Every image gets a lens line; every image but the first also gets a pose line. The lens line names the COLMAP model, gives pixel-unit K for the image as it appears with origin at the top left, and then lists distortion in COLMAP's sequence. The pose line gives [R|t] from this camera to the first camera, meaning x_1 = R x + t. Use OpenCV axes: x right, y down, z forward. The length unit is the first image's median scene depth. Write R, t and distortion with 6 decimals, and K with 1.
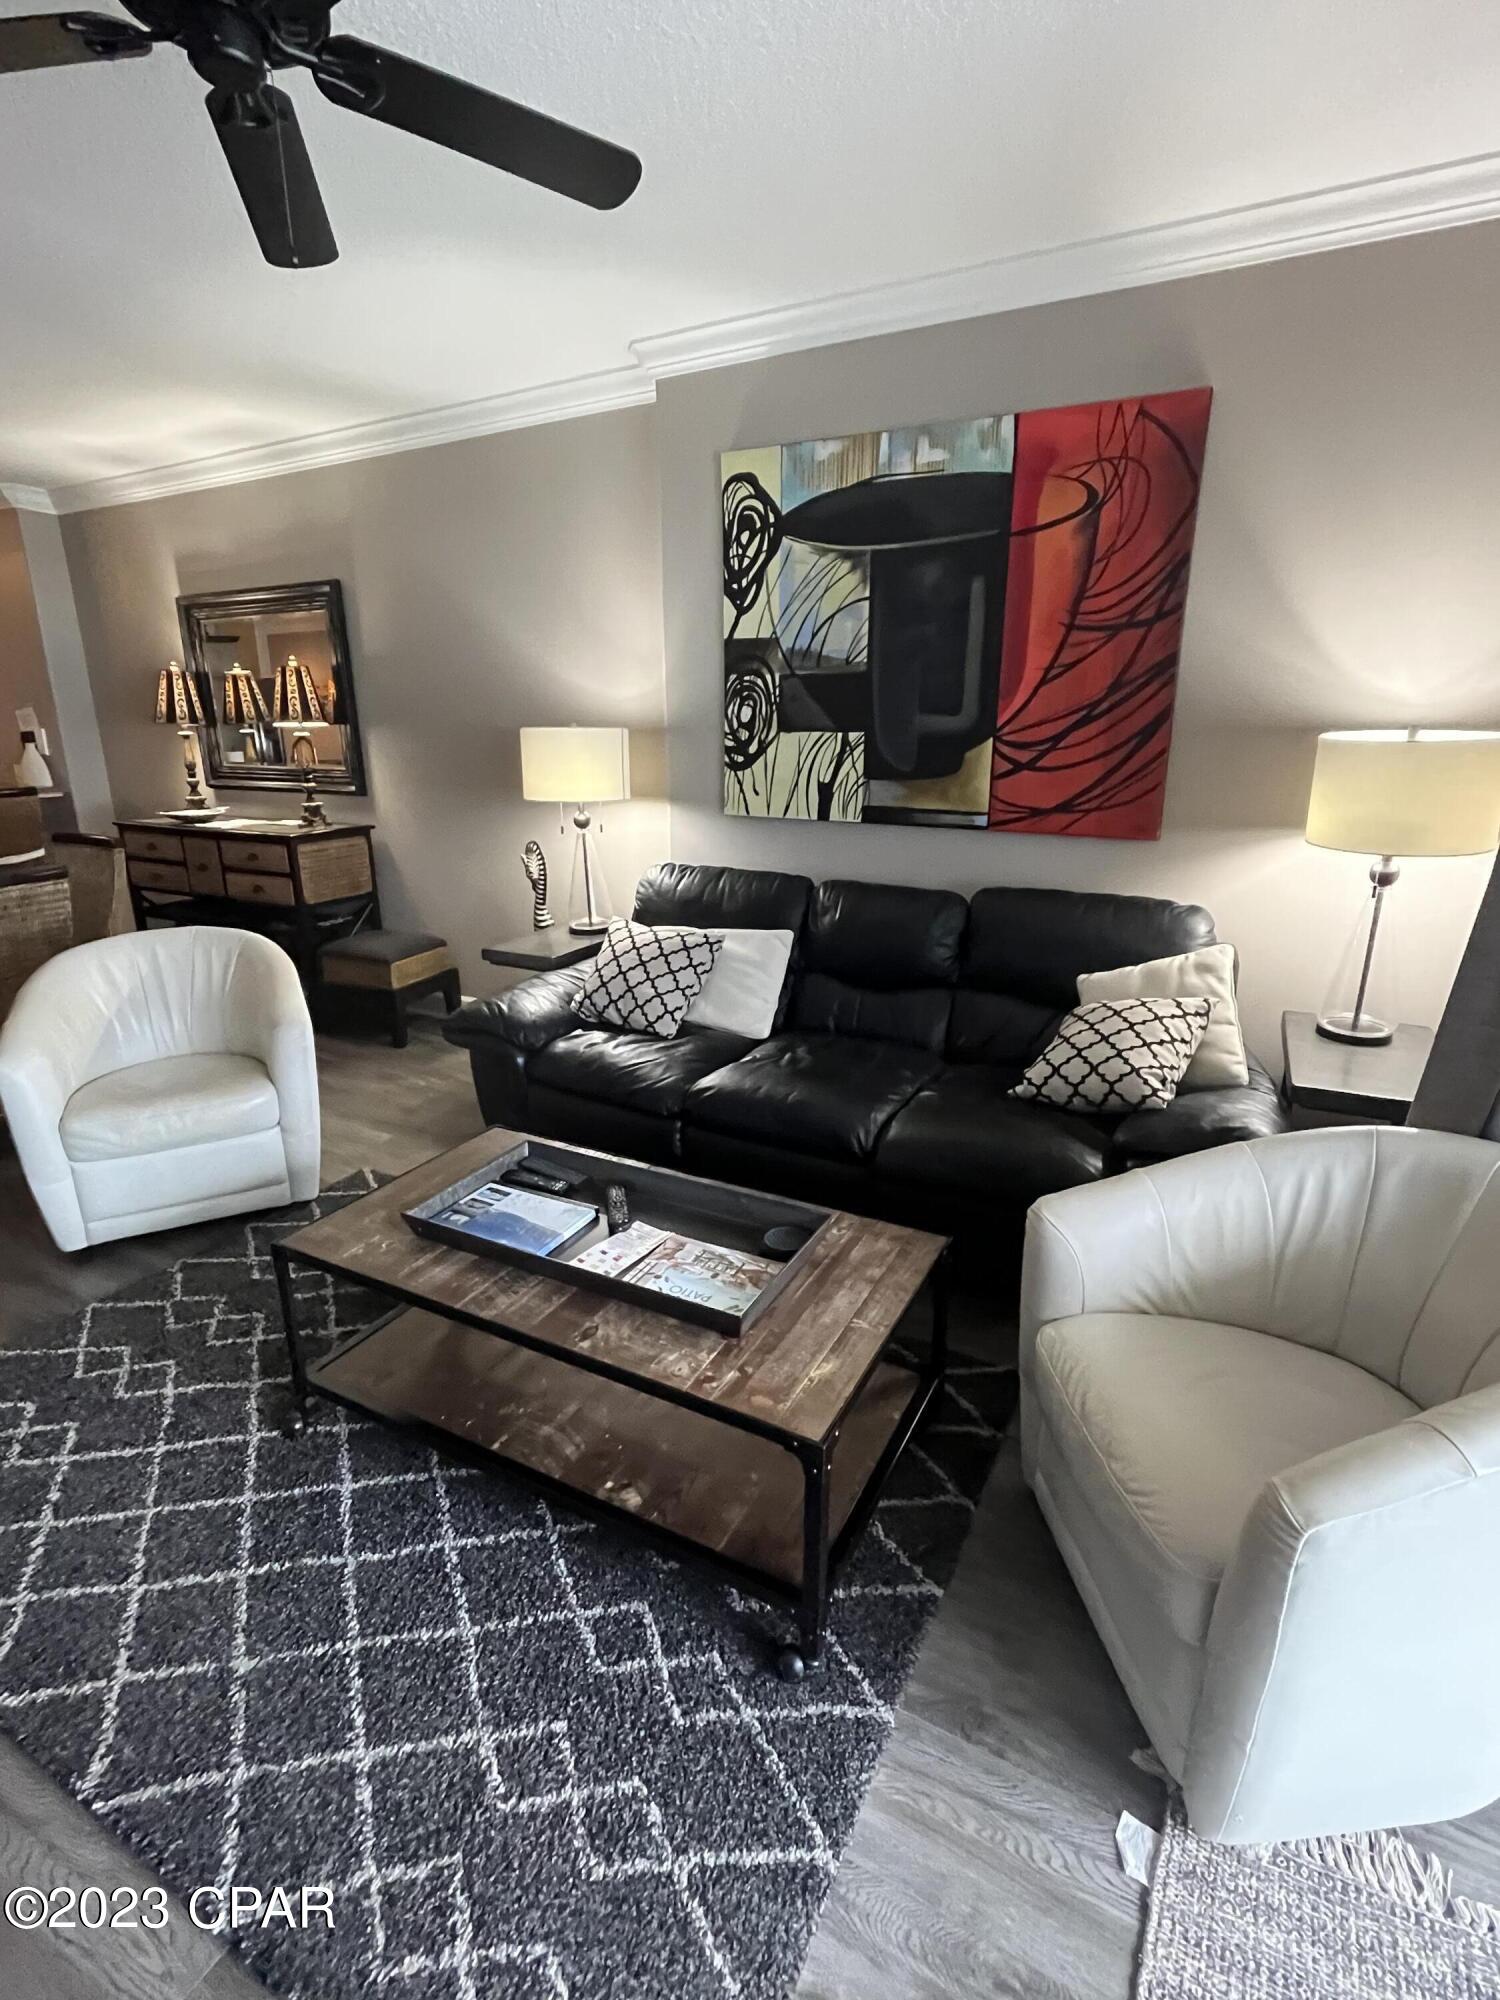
lens RADIAL K [[988.5, 0, 749.7], [0, 988.5, 1002.3], [0, 0, 1]] dist [0.002030, 0.000530]
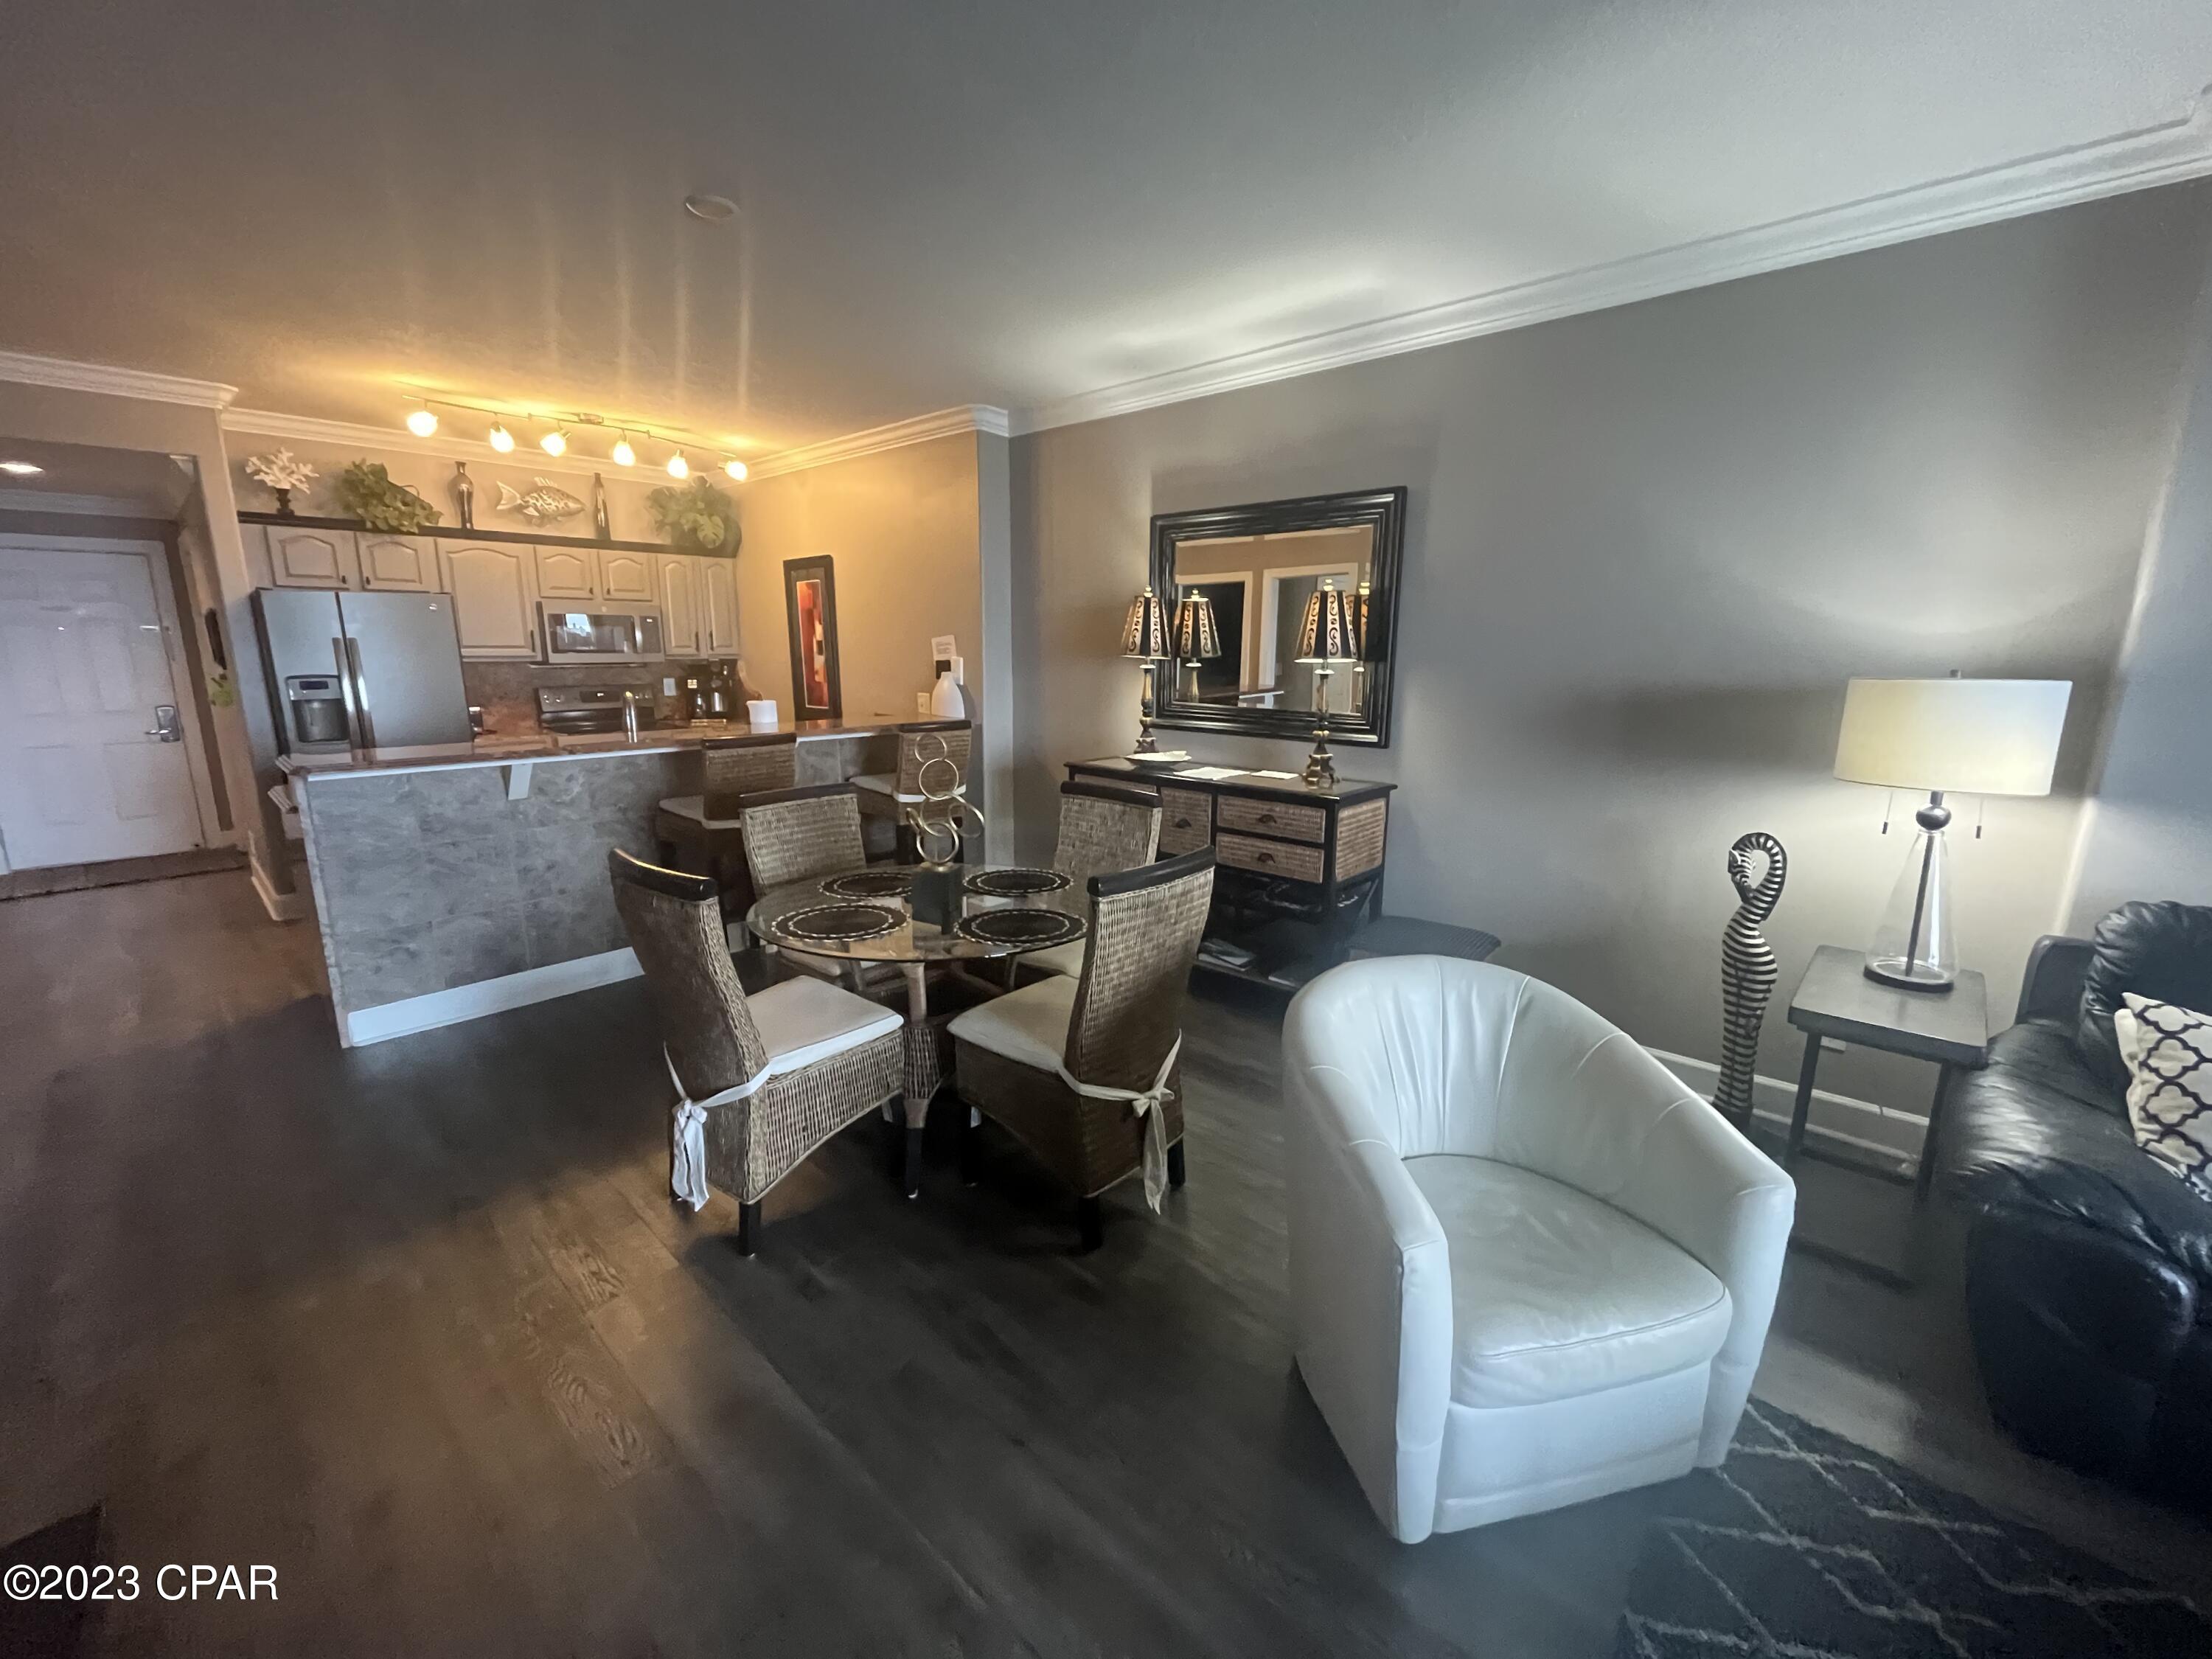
lens RADIAL K [[905.7, 0, 1108.7], [0, 905.7, 835.4], [0, 0, 1]] dist [-0.001912, -0.000263]
pose [[0.975060, 0.062589, -0.212933, -0.446986], [-0.079682, 0.994169, -0.072655, -0.065247], [0.207144, 0.087810, 0.974362, 0.234485]]
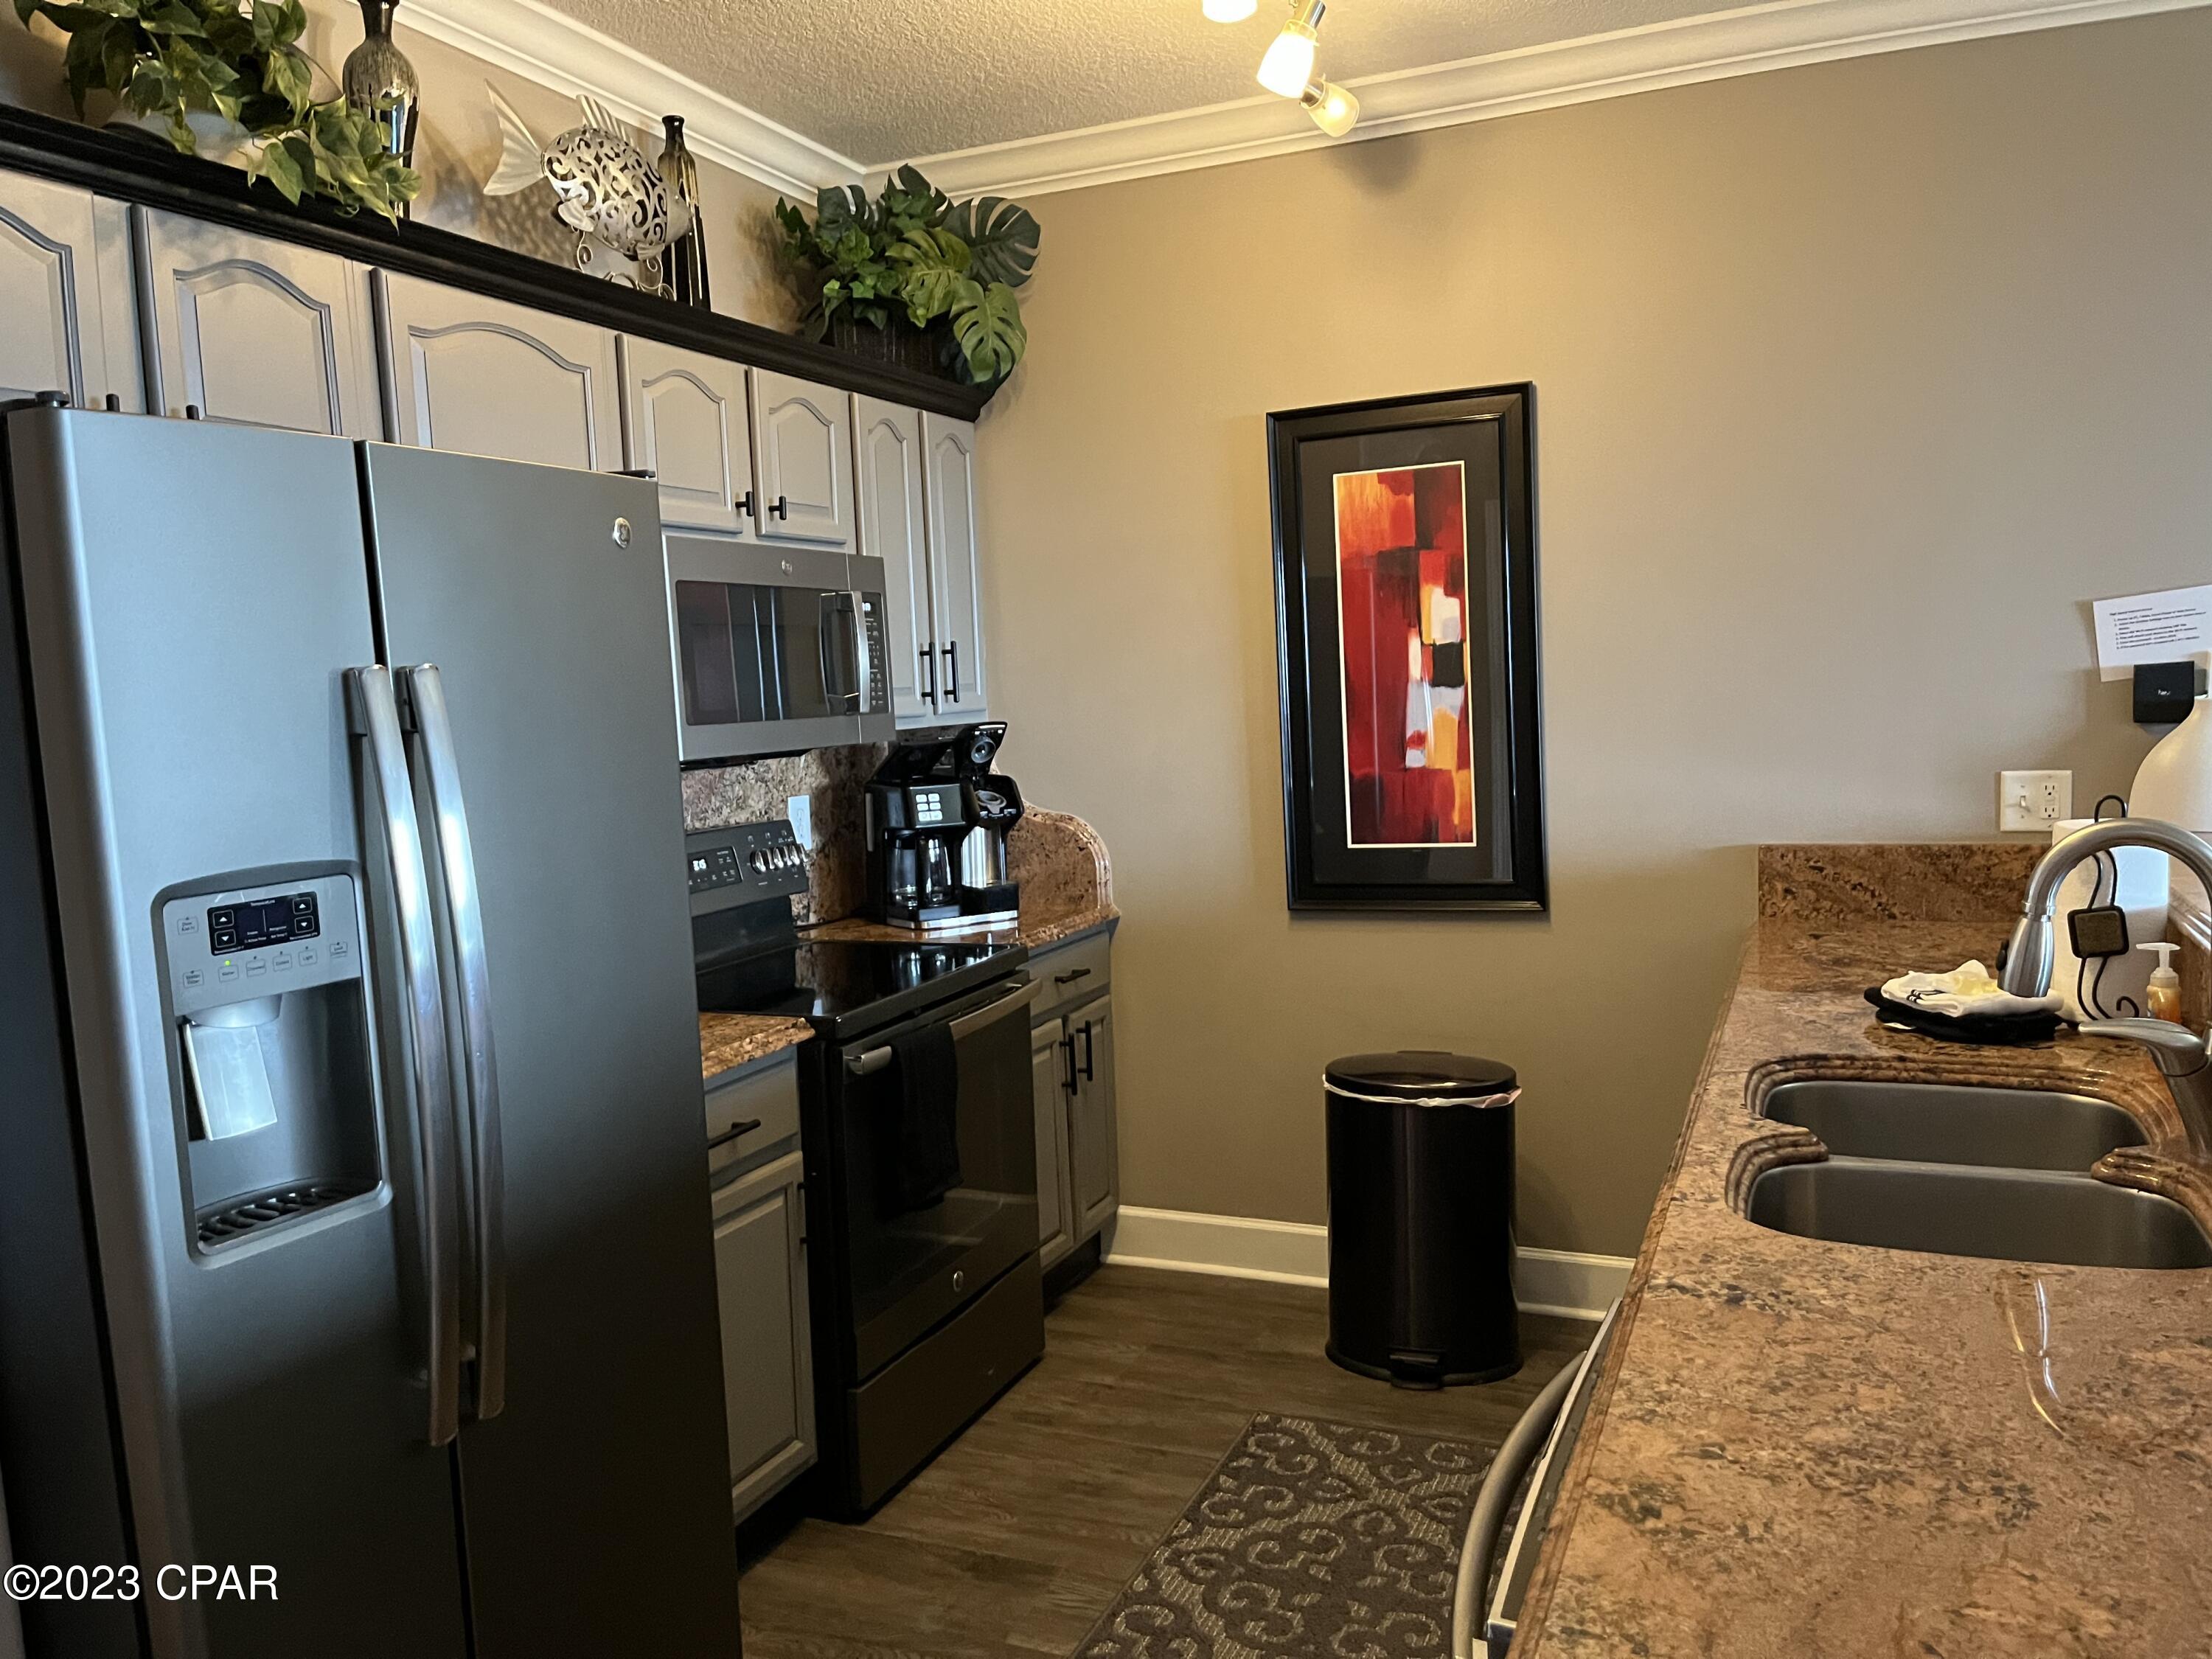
lens RADIAL K [[1696.6, 0, 1102.6], [0, 1696.6, 844.2], [0, 0, 1]] dist [0.039816, -0.024702]
pose [[0.992115, -0.045488, 0.116784, -1.331603], [0.067650, 0.978772, -0.193468, -0.161131], [-0.105505, 0.199843, 0.974131, 0.616578]]
